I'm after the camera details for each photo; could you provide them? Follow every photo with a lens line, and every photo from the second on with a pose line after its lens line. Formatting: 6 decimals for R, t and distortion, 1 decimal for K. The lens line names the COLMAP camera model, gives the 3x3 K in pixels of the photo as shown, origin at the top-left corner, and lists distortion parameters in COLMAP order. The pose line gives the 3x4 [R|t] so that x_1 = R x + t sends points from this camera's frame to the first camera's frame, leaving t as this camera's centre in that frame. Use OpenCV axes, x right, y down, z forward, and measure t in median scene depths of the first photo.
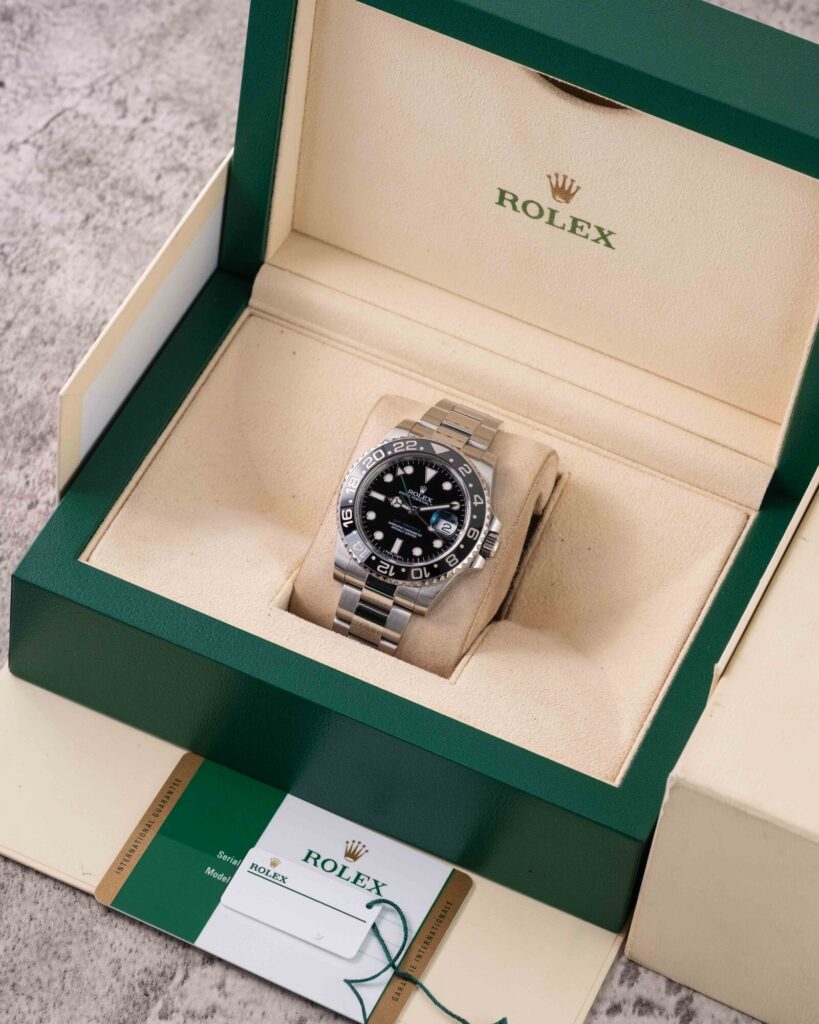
lens RADIAL K [[3953.2, 0, 409.5], [0, 3953.2, 512.0], [0, 0, 1]] dist [0.155102, 0.626030]
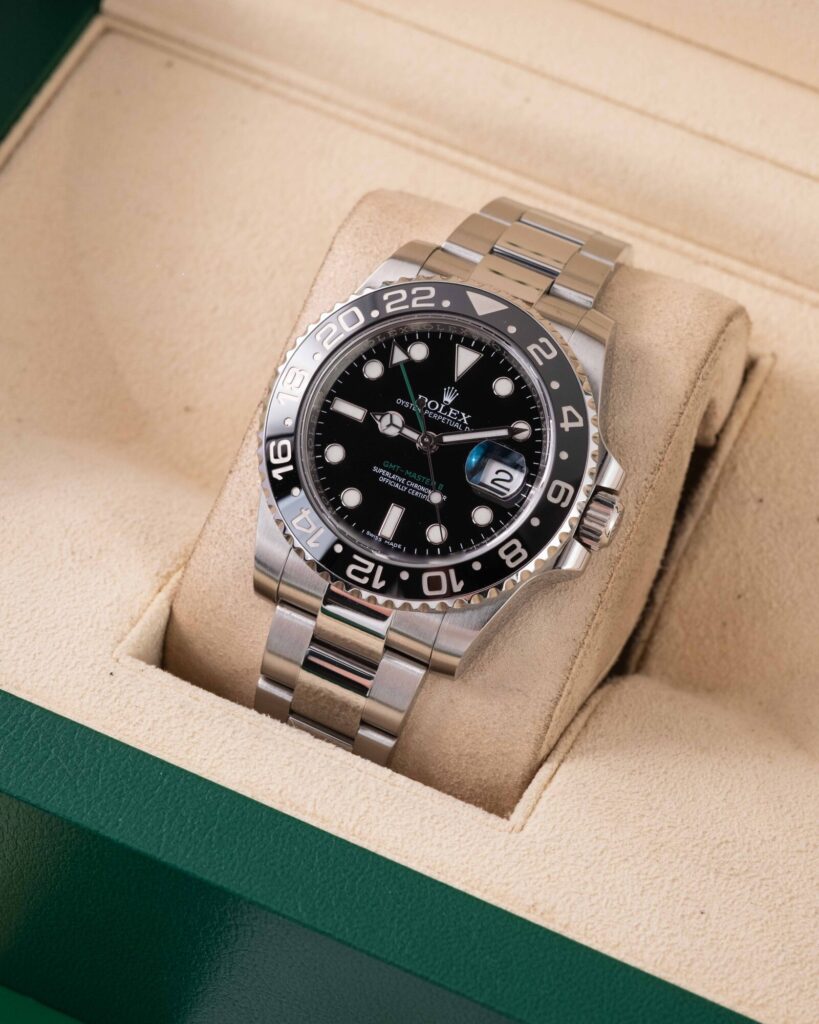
lens RADIAL K [[3953.2, 0, 409.5], [0, 3953.2, 512.0], [0, 0, 1]] dist [0.155102, 0.626030]
pose [[0.998990, -0.005637, -0.044583, 0.018746], [0.006982, 0.999523, 0.030073, -0.005896], [0.044392, -0.030354, 0.998553, 0.546590]]
